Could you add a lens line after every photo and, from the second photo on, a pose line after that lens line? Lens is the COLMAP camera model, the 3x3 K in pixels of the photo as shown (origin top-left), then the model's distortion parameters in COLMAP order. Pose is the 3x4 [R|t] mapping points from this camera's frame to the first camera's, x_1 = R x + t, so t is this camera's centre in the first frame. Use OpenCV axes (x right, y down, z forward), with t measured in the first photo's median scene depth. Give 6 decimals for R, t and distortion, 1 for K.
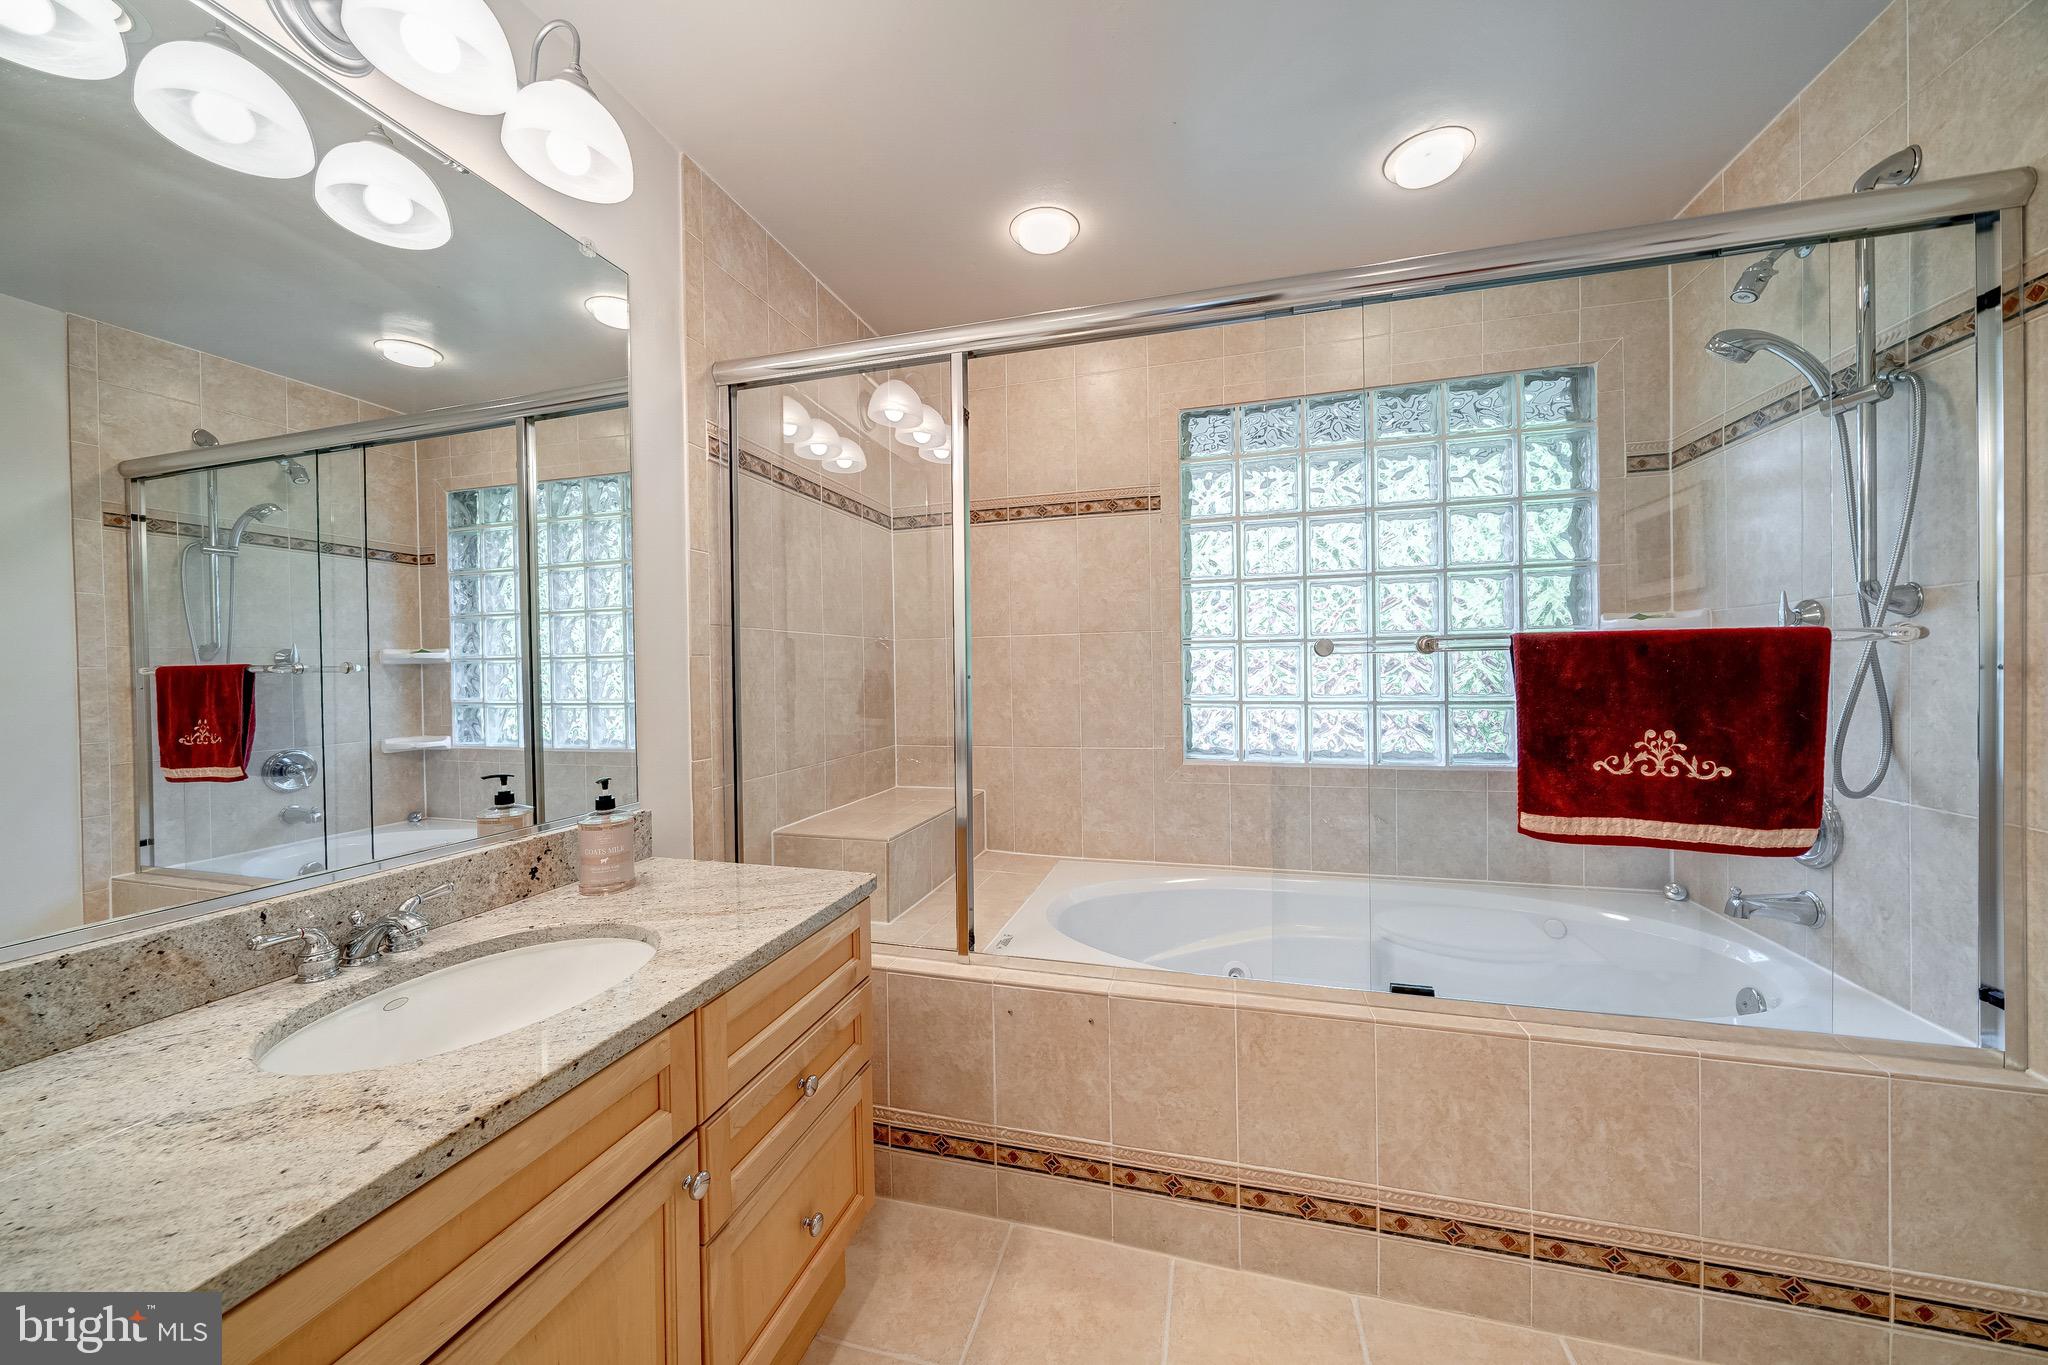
lens RADIAL K [[698.7, 0, 1028.7], [0, 698.7, 678.8], [0, 0, 1]] dist [-0.000882, -0.001710]
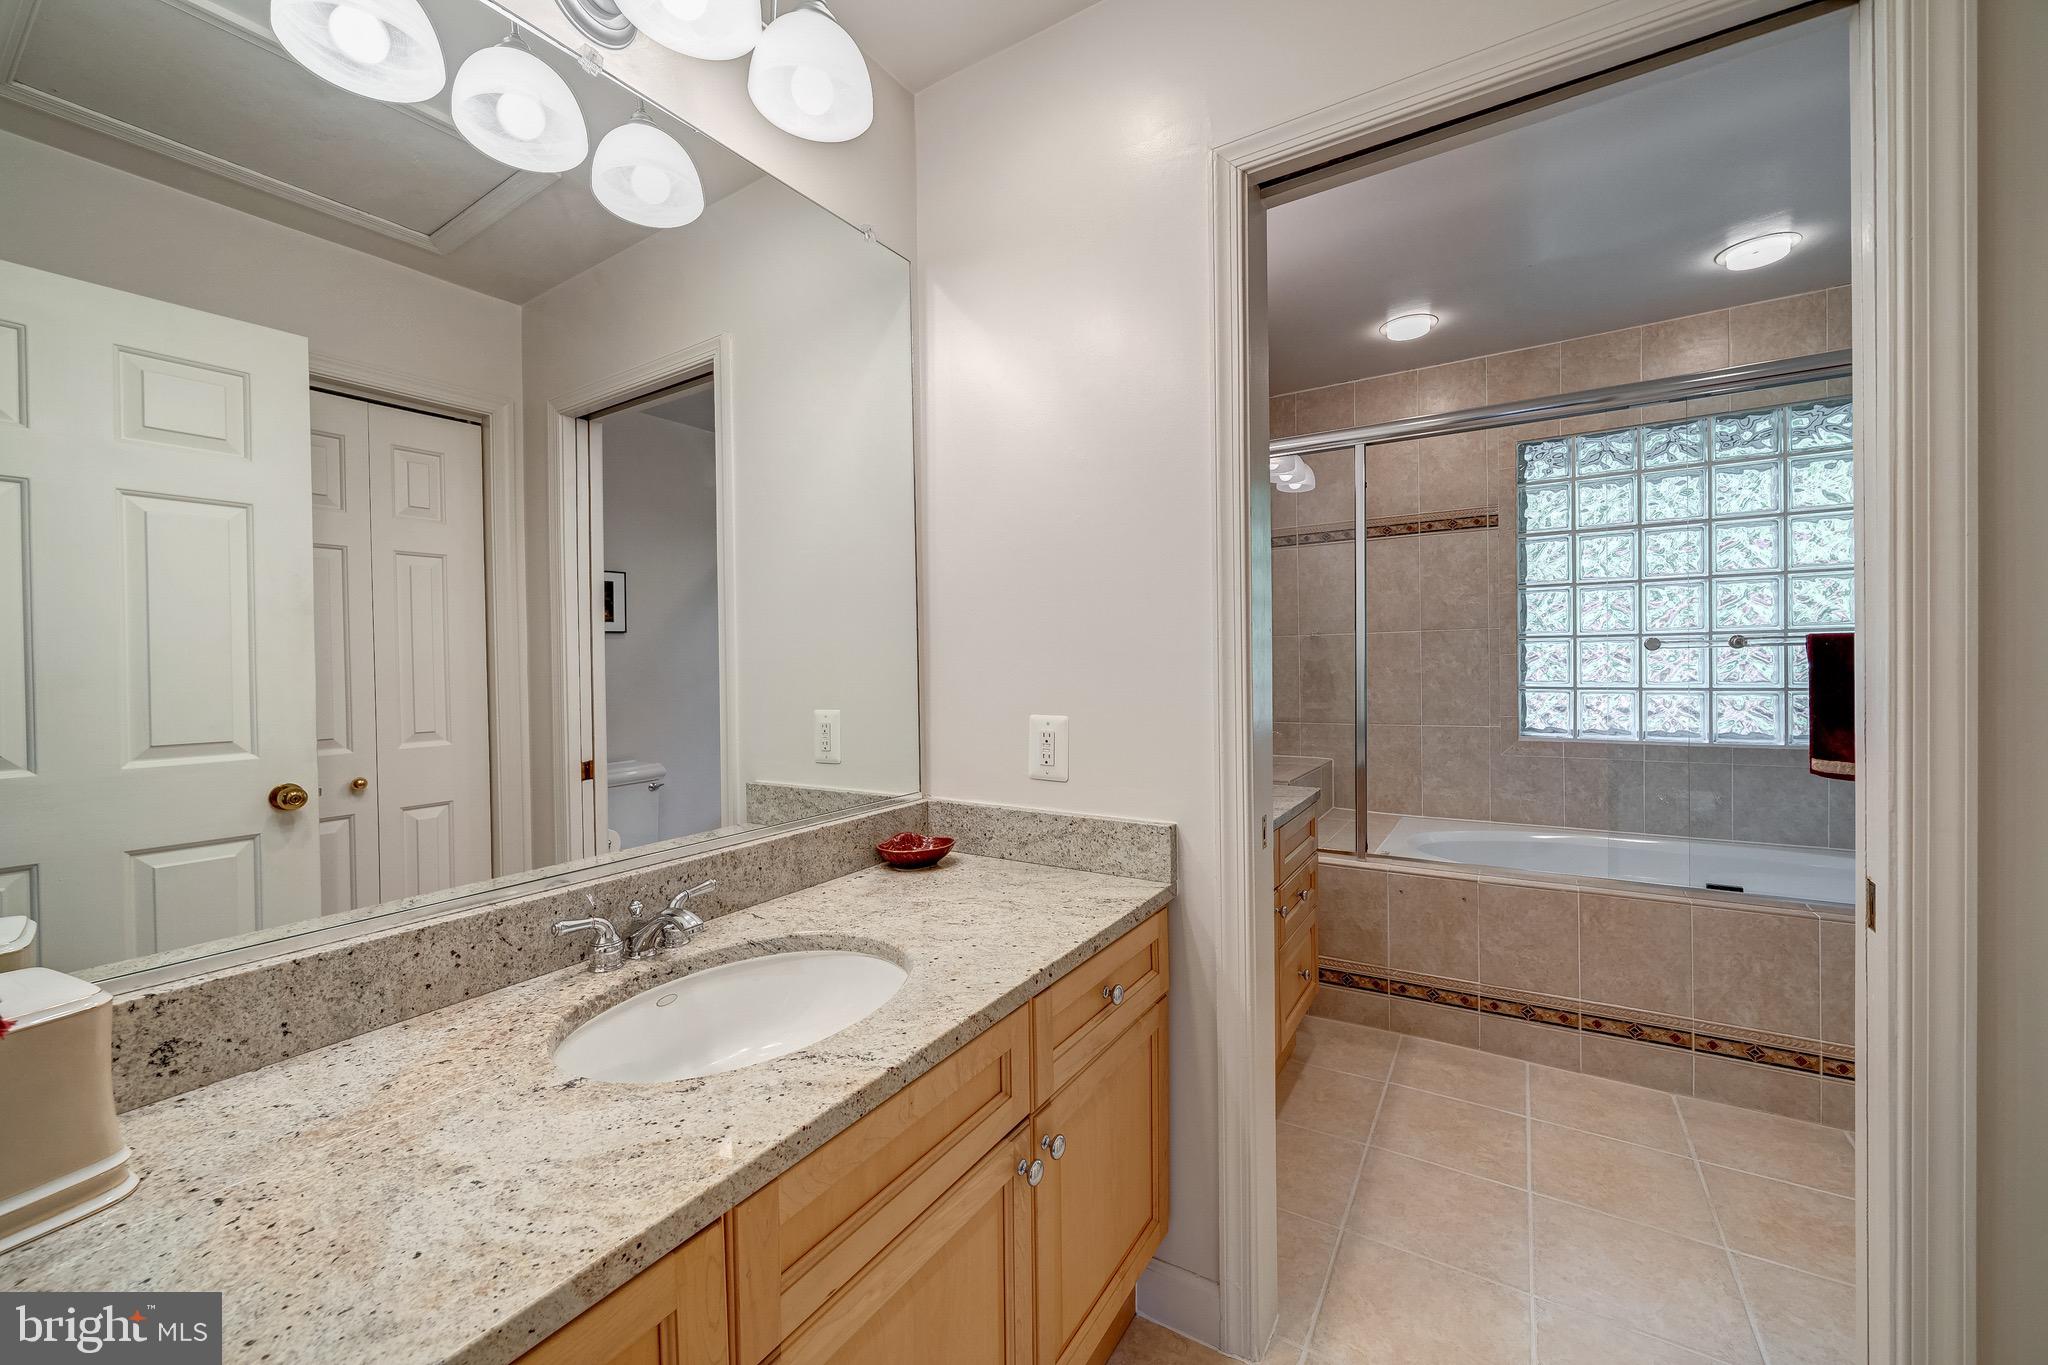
lens RADIAL K [[789.8, 0, 1030.0], [0, 789.8, 677.5], [0, 0, 1]] dist [-0.000861, -0.000035]
pose [[0.958635, 0.004427, -0.284603, -0.201709], [-0.002779, 0.999977, 0.006193, 0.010171], [0.284623, -0.005146, 0.958626, -0.544336]]
